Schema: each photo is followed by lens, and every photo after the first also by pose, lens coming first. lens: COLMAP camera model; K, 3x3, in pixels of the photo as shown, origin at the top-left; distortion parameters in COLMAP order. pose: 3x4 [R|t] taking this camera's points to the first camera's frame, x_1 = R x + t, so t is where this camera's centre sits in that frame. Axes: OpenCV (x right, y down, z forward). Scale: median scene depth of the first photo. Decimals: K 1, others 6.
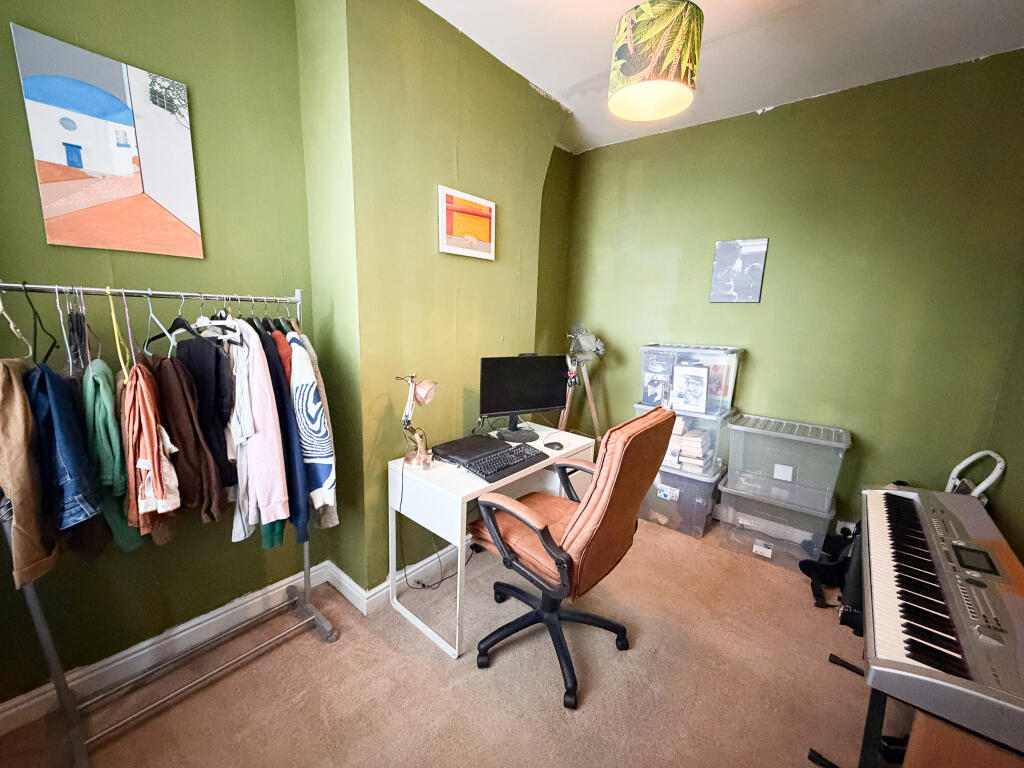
lens RADIAL K [[406.7, 0, 508.1], [0, 406.7, 385.6], [0, 0, 1]] dist [-0.001913, 0.000249]
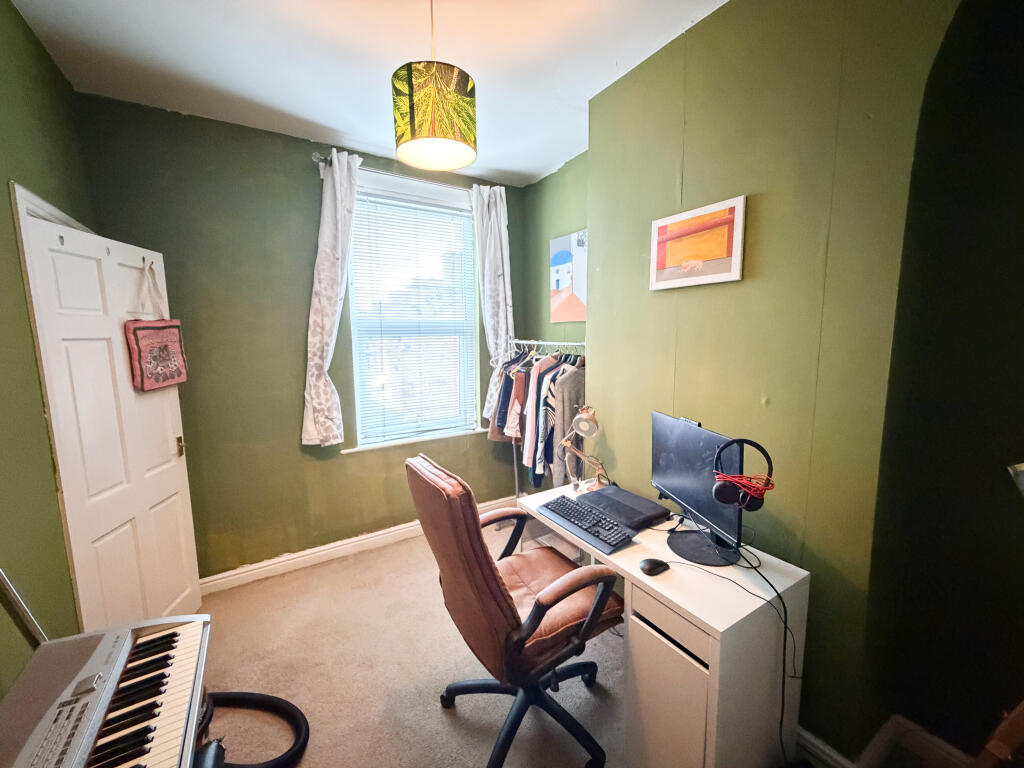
lens RADIAL K [[406.7, 0, 511.0], [0, 406.7, 384.8], [0, 0, 1]] dist [-0.001913, 0.000249]
pose [[-0.298123, 0.090060, -0.950269, 0.843581], [-0.172774, 0.974004, 0.146513, -0.202297], [0.938761, 0.207860, -0.274813, 1.008902]]
